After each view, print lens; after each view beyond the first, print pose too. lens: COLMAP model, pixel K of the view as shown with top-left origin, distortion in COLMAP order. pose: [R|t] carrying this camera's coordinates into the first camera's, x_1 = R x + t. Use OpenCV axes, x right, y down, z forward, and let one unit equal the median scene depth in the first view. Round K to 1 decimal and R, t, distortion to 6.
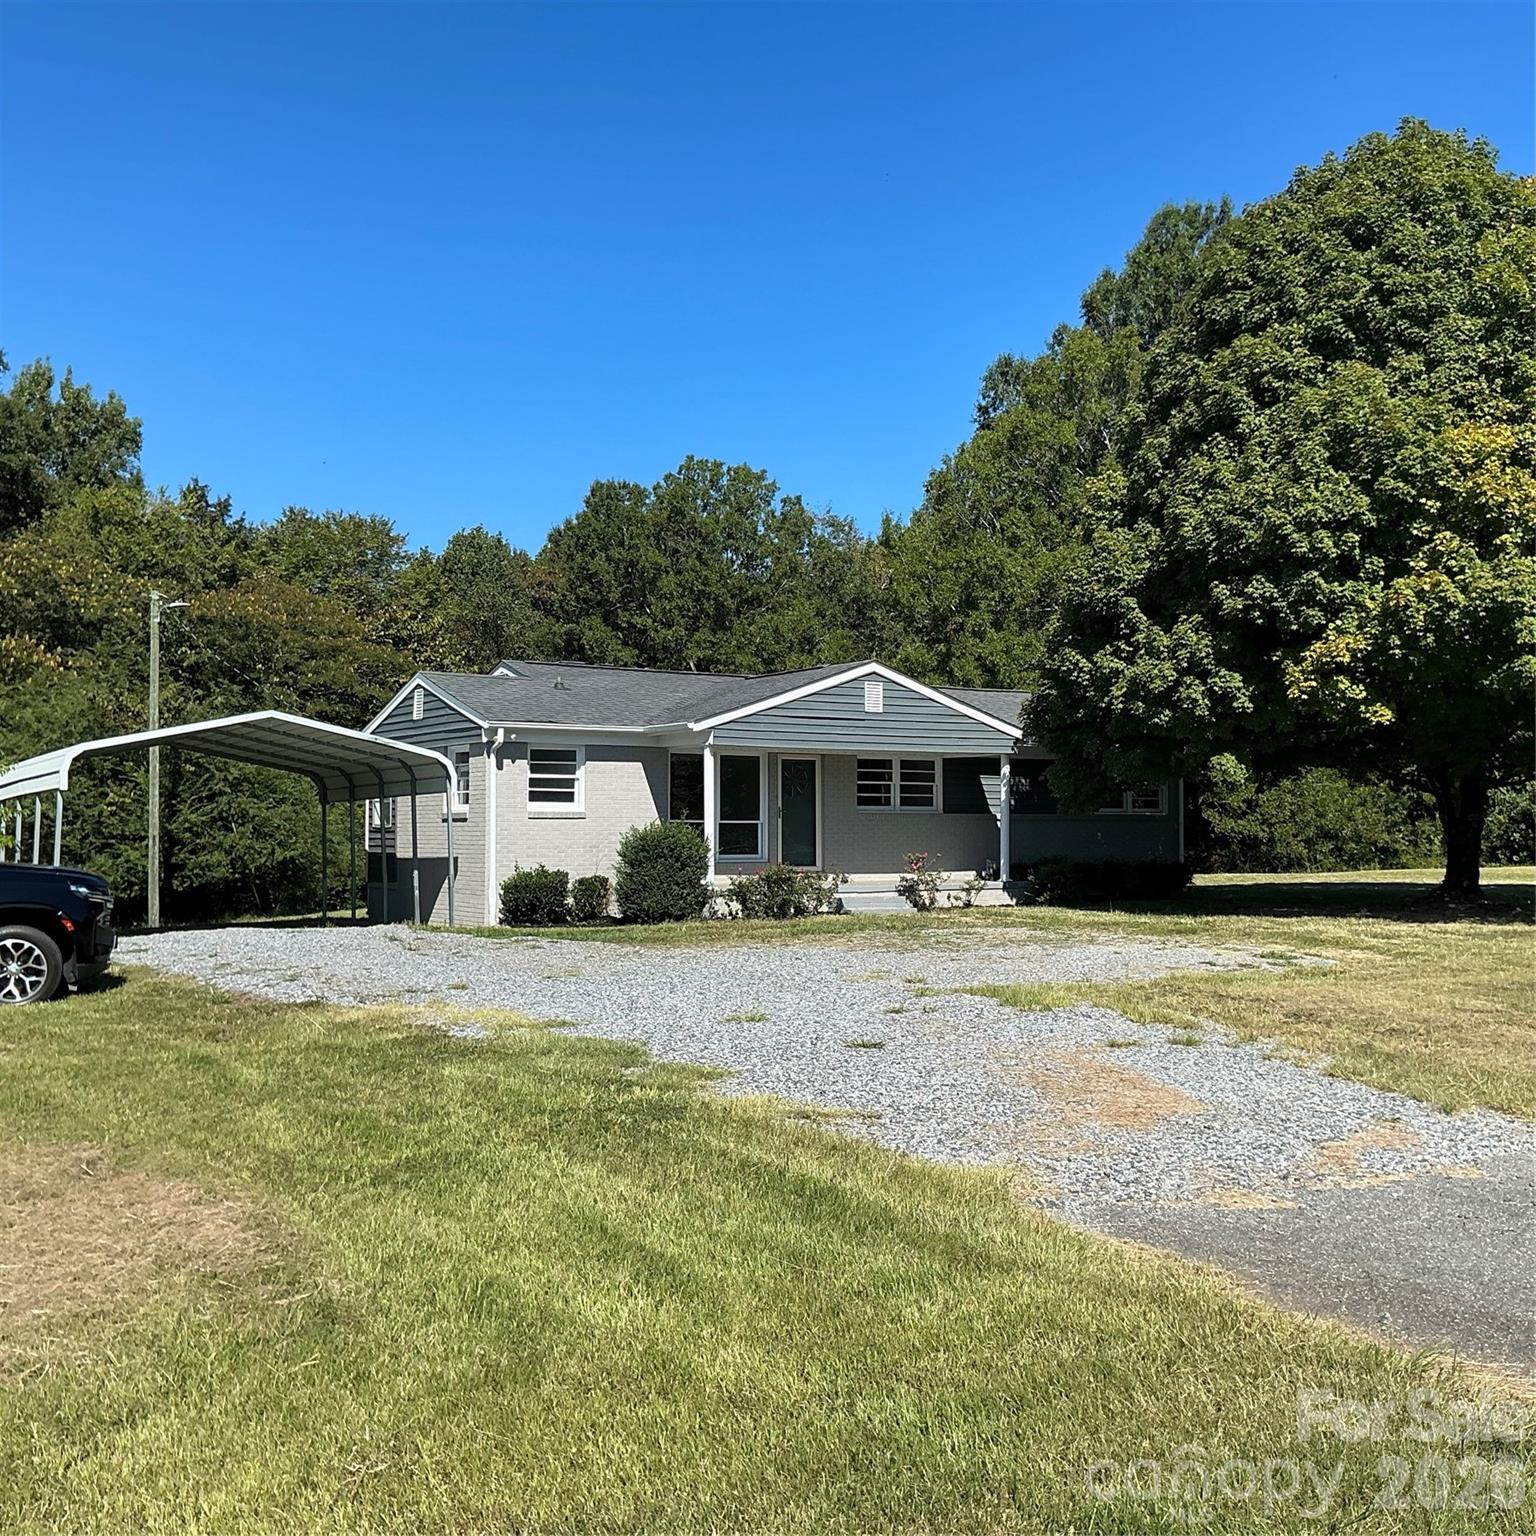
lens RADIAL K [[1697.9, 0, 775.1], [0, 1697.9, 764.5], [0, 0, 1]] dist [0.095798, 0.000000]
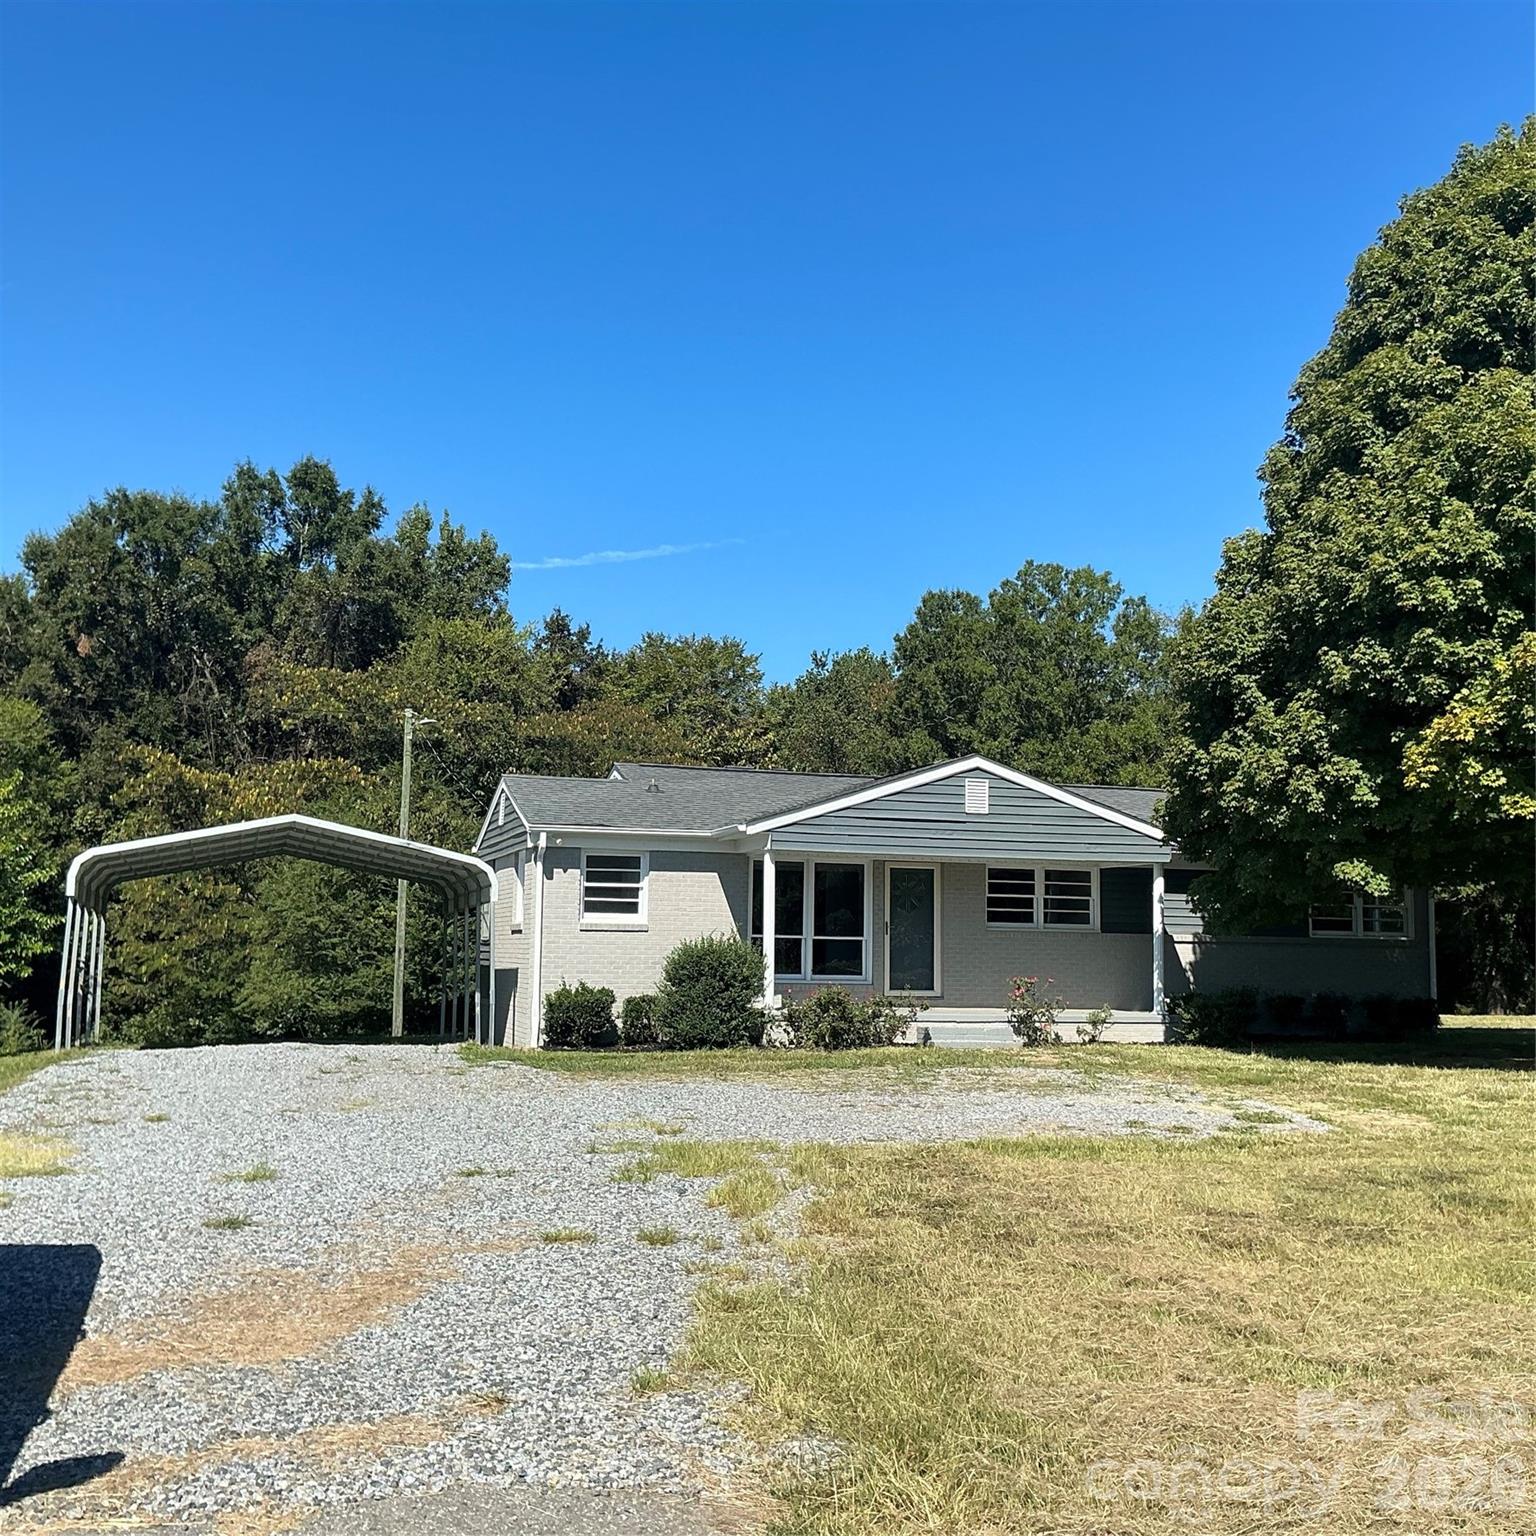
lens RADIAL K [[1697.9, 0, 779.9], [0, 1697.9, 774.4], [0, 0, 1]] dist [0.095798, 0.000000]
pose [[0.961684, -0.013758, -0.273816, 0.199873], [-0.004644, 0.997779, -0.066444, 0.007414], [0.274122, 0.065169, 0.959484, 0.130256]]
